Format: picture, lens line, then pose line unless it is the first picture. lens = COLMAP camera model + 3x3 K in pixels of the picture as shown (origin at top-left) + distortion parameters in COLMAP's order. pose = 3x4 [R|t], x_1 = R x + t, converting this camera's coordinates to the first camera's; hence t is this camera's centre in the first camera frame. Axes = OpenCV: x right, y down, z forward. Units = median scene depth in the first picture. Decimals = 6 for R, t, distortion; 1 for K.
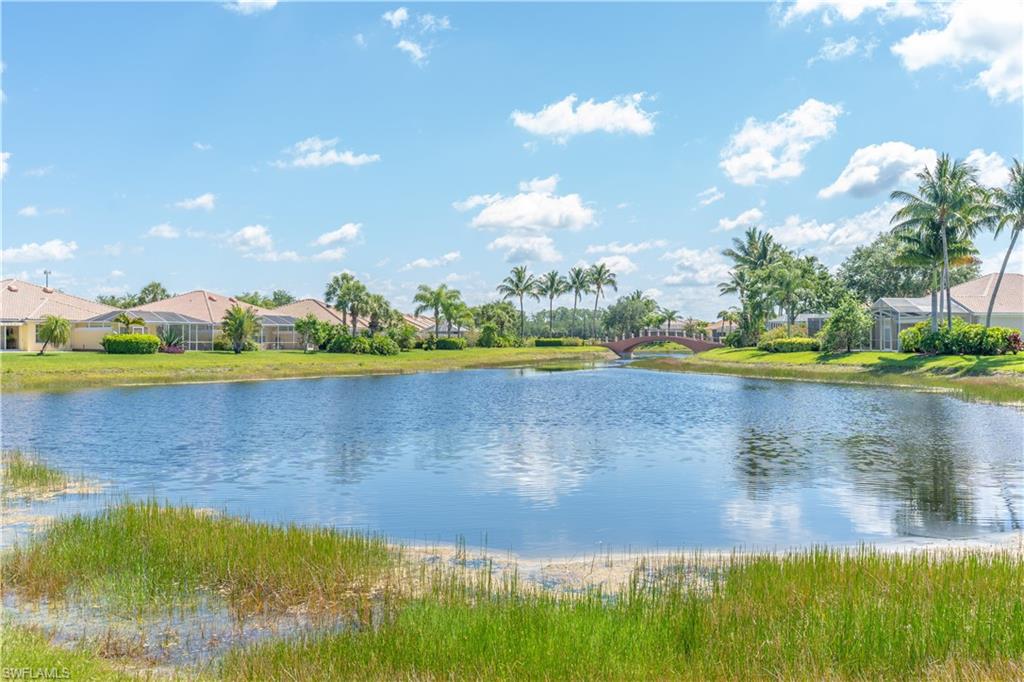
lens RADIAL K [[1039.6, 0, 511.5], [0, 1039.6, 342.0], [0, 0, 1]] dist [0.018557, 0.000000]
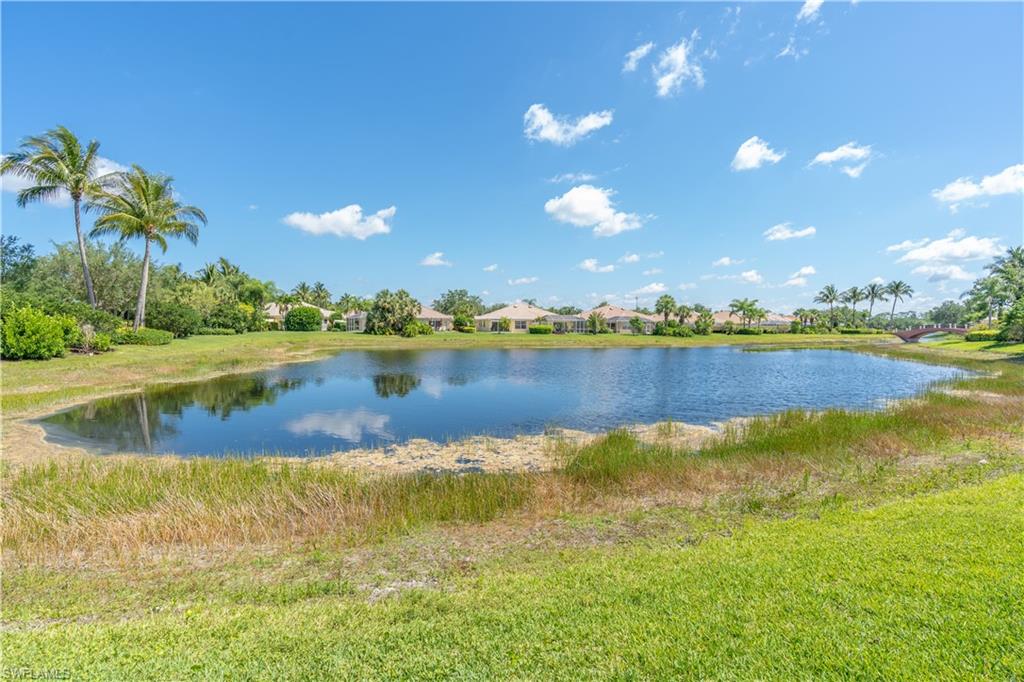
lens RADIAL K [[467.5, 0, 513.3], [0, 467.5, 332.9], [0, 0, 1]] dist [-0.002678, -0.000344]
pose [[0.748197, 0.015080, -0.663305, 0.126284], [-0.008084, 0.999875, 0.013613, -0.002294], [0.663427, -0.004823, 0.748225, 0.104652]]
